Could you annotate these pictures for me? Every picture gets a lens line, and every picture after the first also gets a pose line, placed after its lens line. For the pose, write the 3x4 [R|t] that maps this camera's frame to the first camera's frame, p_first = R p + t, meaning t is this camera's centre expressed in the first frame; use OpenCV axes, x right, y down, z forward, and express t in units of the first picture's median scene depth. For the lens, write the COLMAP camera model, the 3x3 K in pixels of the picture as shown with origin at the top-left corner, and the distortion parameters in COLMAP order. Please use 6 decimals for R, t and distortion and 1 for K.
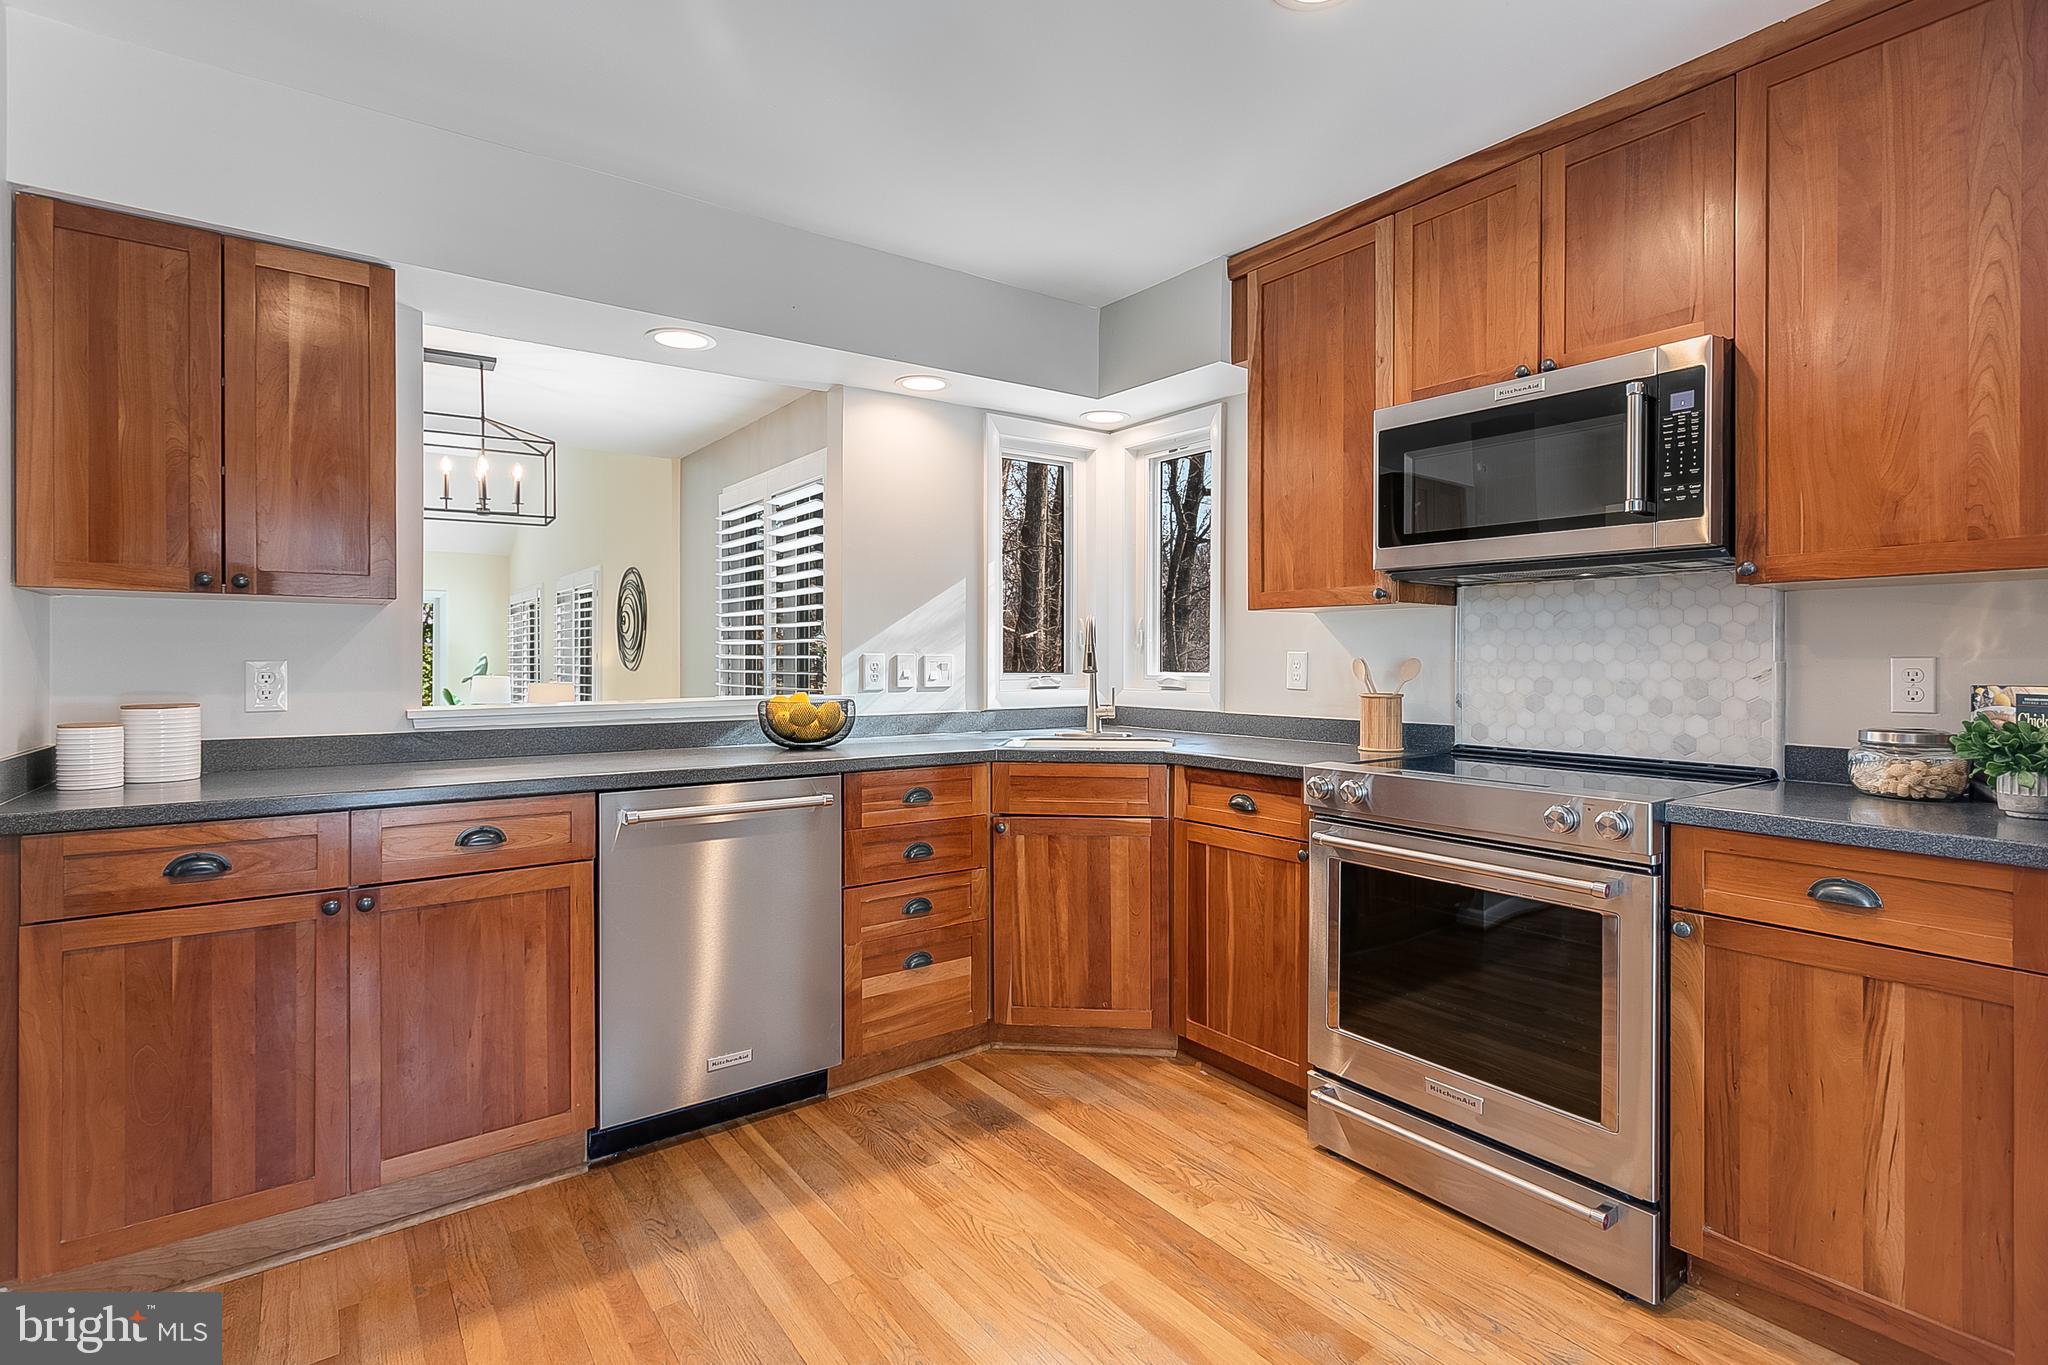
lens RADIAL K [[969.9, 0, 1033.8], [0, 969.9, 660.2], [0, 0, 1]] dist [0.002044, 0.001412]
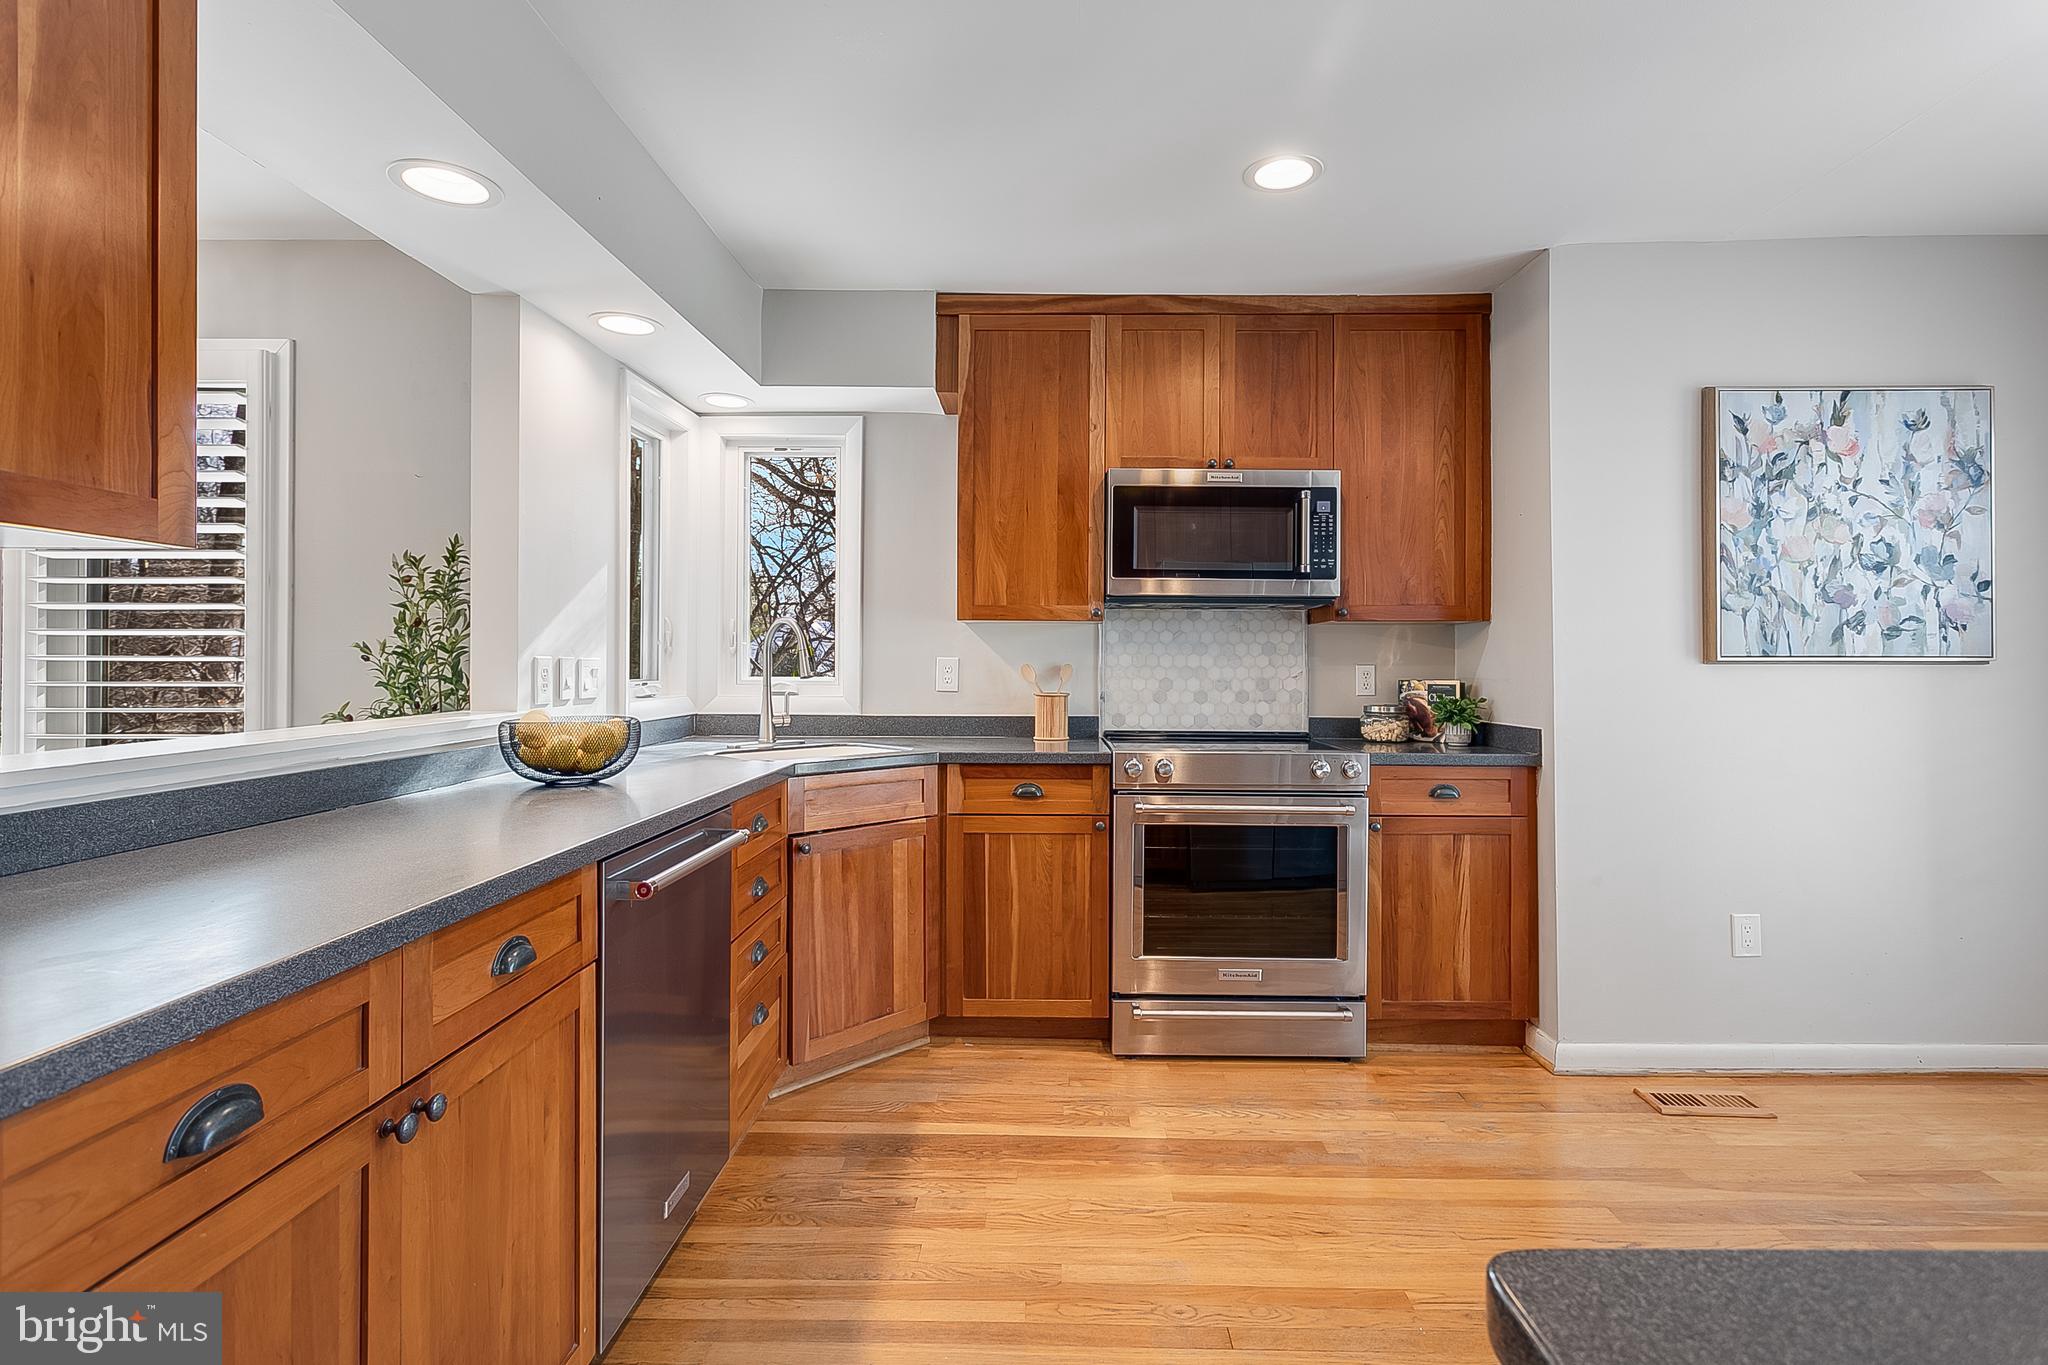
lens RADIAL K [[980.9, 0, 1034.8], [0, 980.9, 657.8], [0, 0, 1]] dist [-0.001410, 0.000470]
pose [[0.612099, 0.005279, 0.790764, -0.713381], [-0.003226, 0.999986, -0.004179, -0.004964], [-0.790775, 0.000007, 0.612107, 0.293640]]
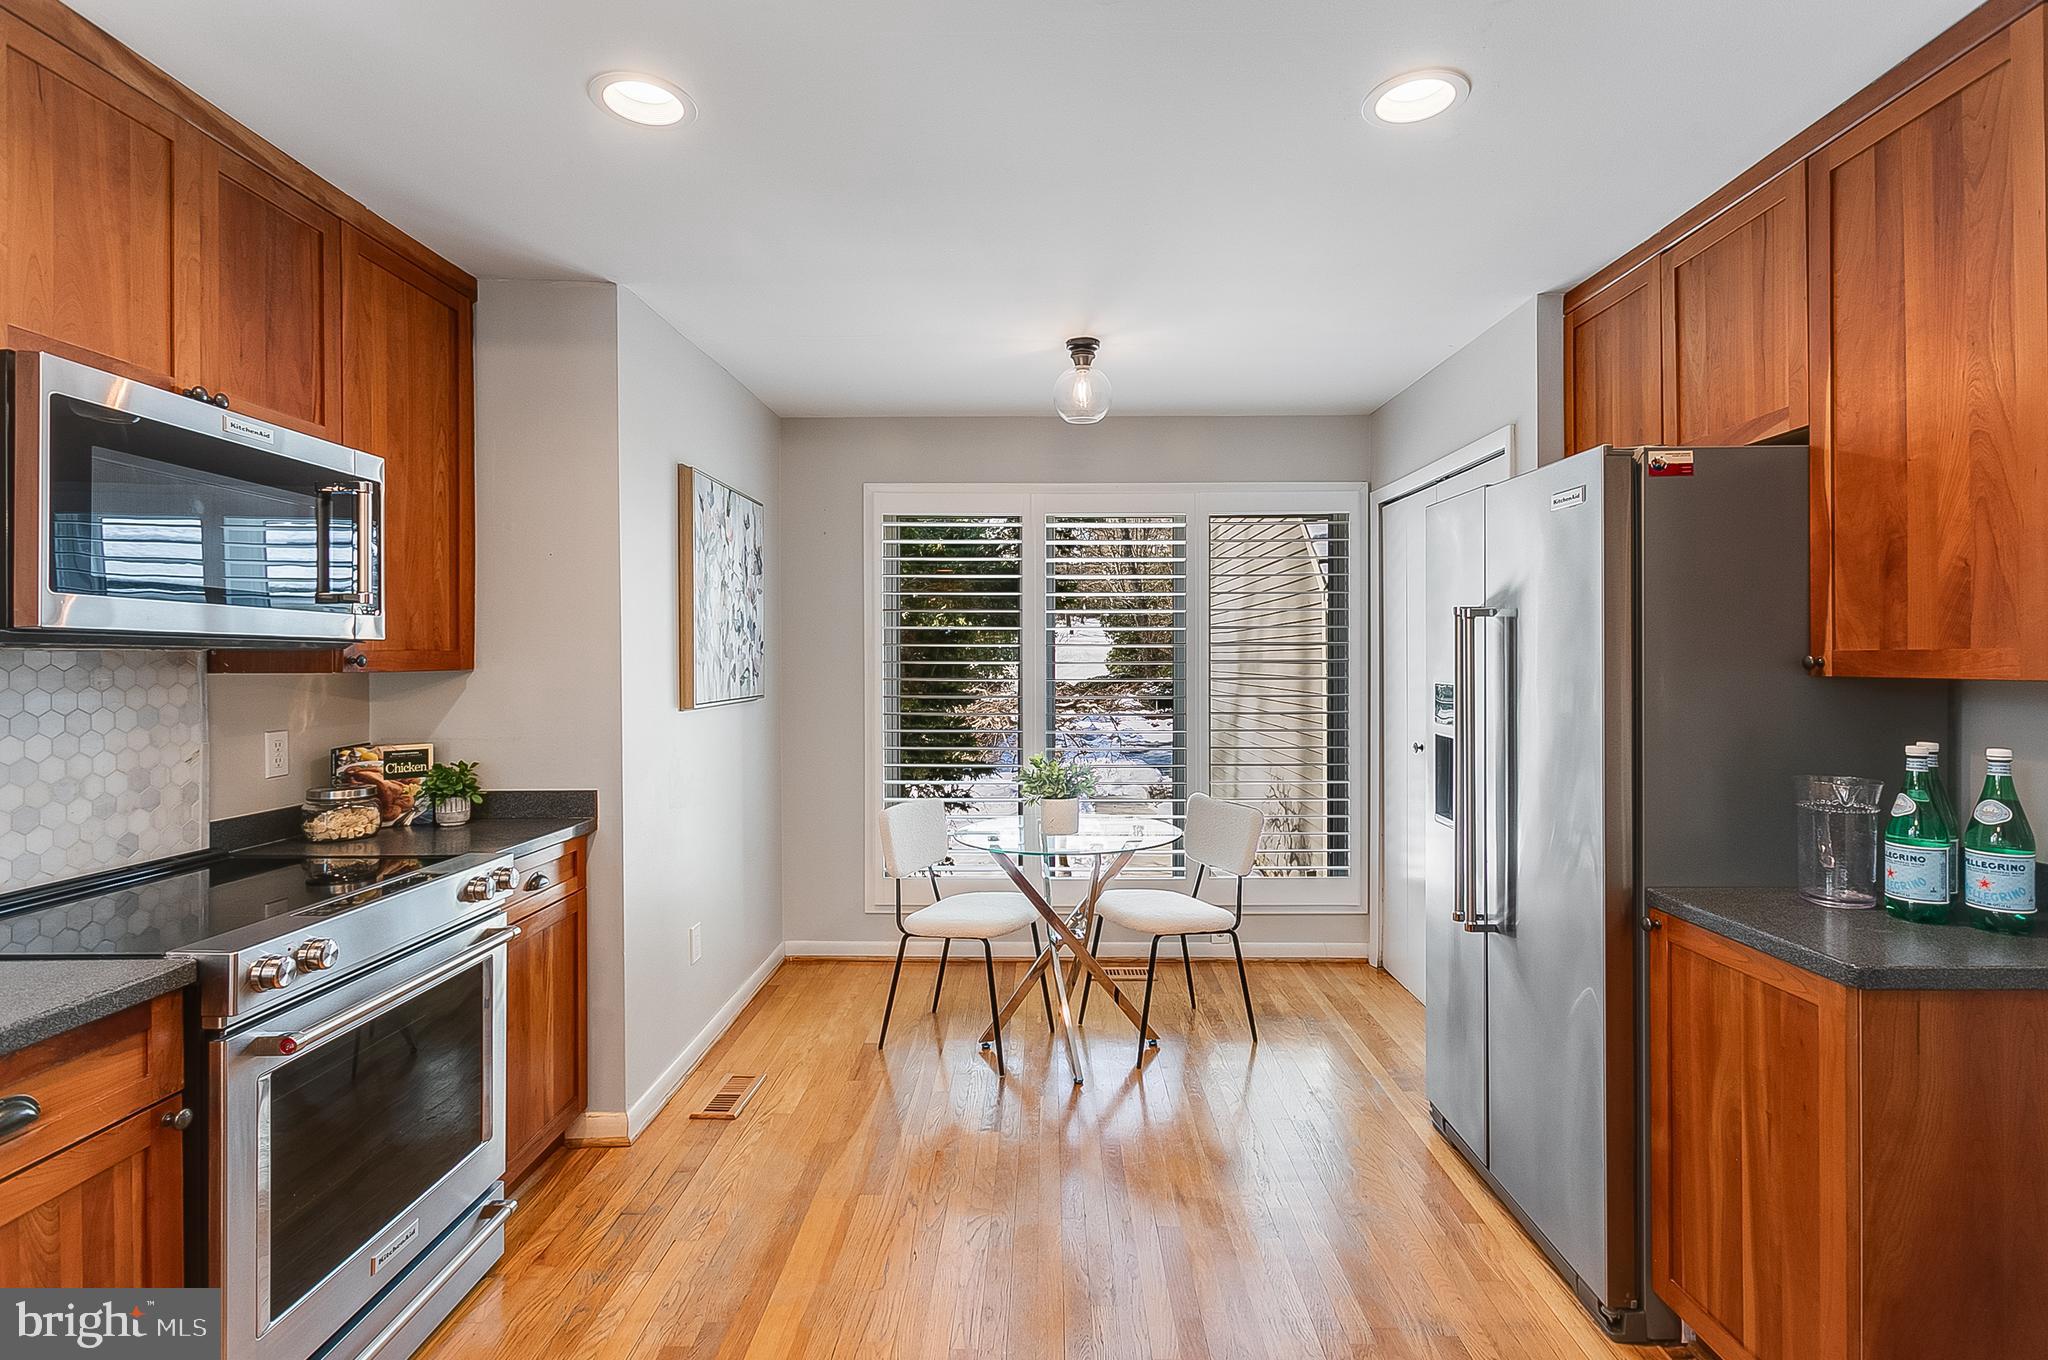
lens RADIAL K [[969.9, 0, 1033.8], [0, 969.9, 657.7], [0, 0, 1]] dist [0.002044, 0.001412]
pose [[-0.793078, 0.001528, 0.609118, -0.467863], [0.001557, 0.999999, -0.000482, -0.073326], [-0.609118, 0.000566, -0.793079, 1.093092]]
